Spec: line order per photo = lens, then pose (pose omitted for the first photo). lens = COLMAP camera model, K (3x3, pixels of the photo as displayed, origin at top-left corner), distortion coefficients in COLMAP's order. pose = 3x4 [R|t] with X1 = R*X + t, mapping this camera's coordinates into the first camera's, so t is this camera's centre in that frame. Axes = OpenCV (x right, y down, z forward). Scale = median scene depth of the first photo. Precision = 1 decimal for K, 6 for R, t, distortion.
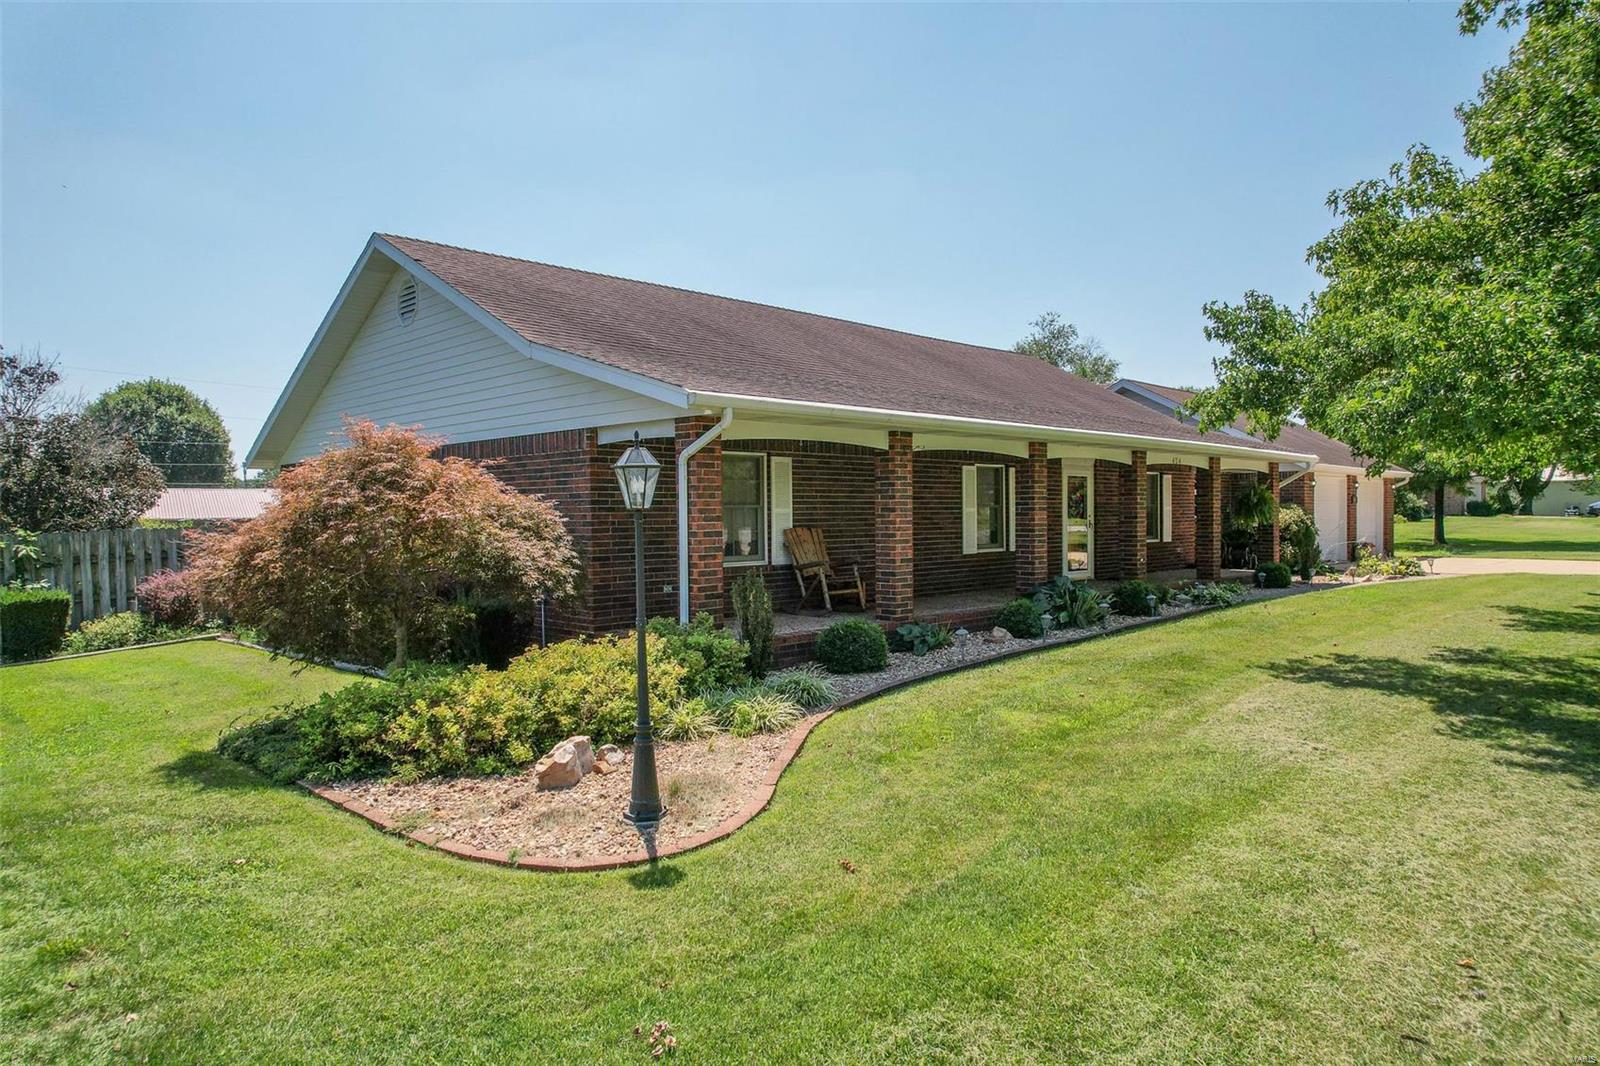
lens RADIAL K [[1022.0, 0, 808.3], [0, 1022.0, 528.0], [0, 0, 1]] dist [-0.090794, 0.084288]
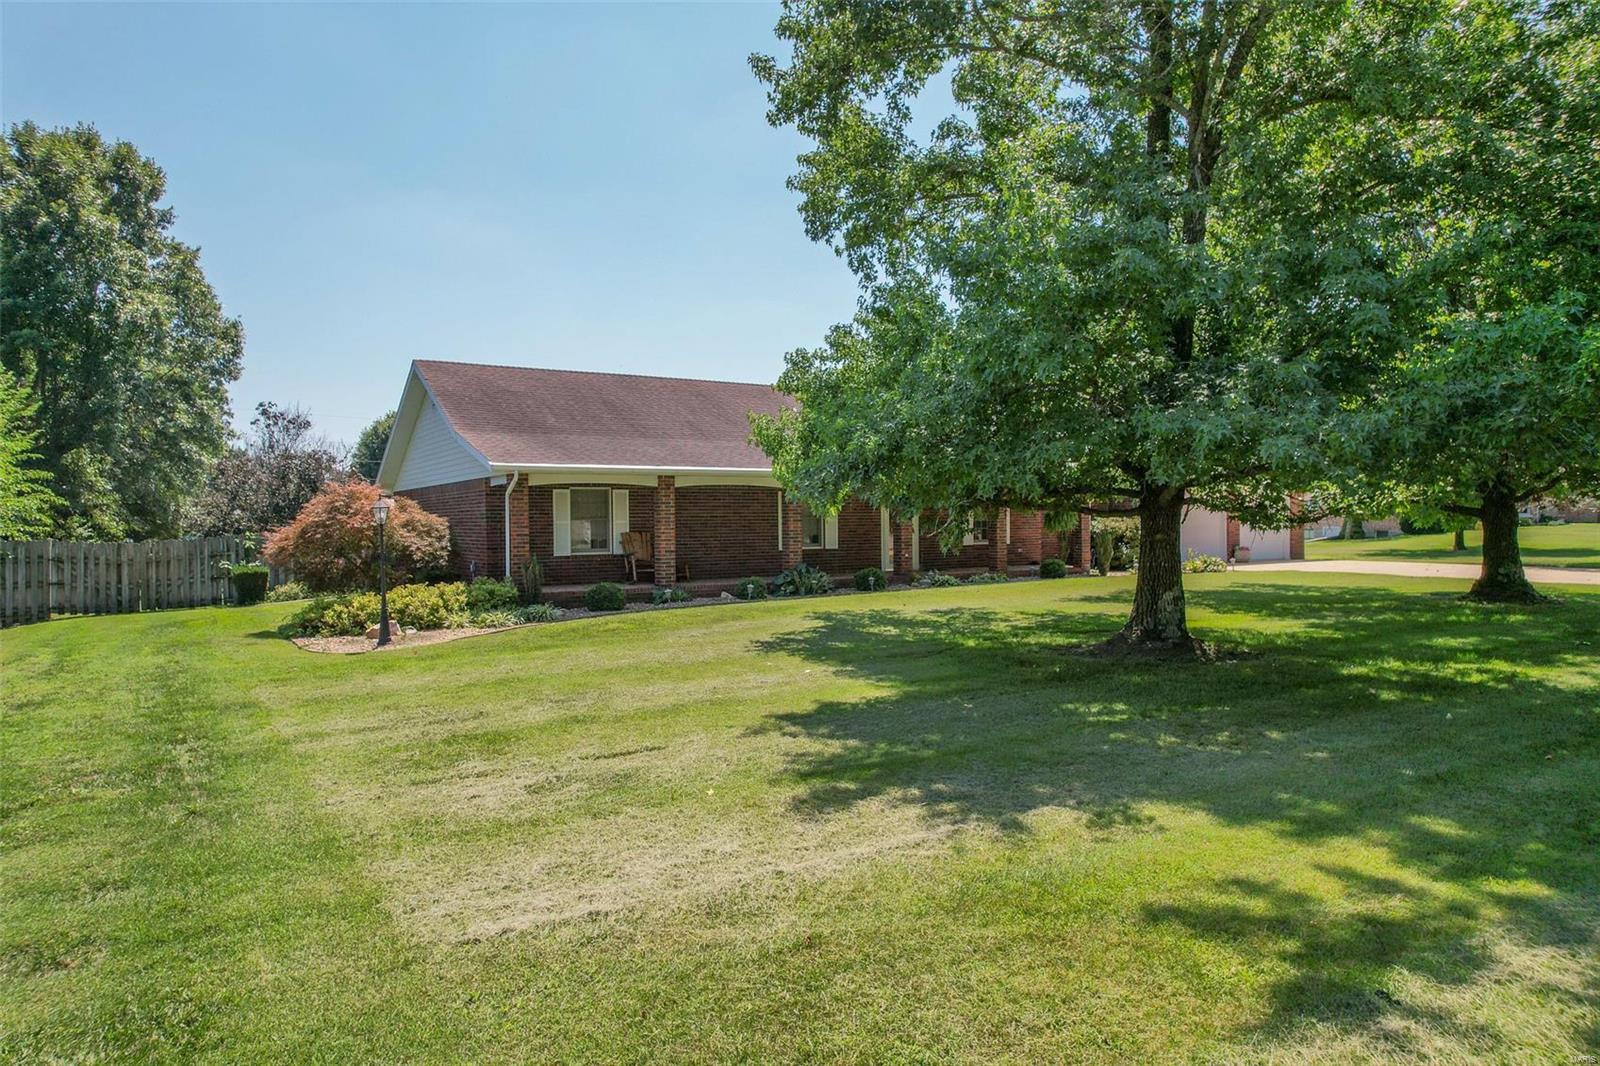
lens RADIAL K [[1022.0, 0, 808.3], [0, 1022.0, 528.0], [0, 0, 1]] dist [-0.090794, 0.084288]
pose [[0.973329, 0.002431, -0.229402, 0.661176], [-0.003741, 0.999979, -0.005279, 0.000365], [0.229385, 0.005996, 0.973317, -0.556840]]
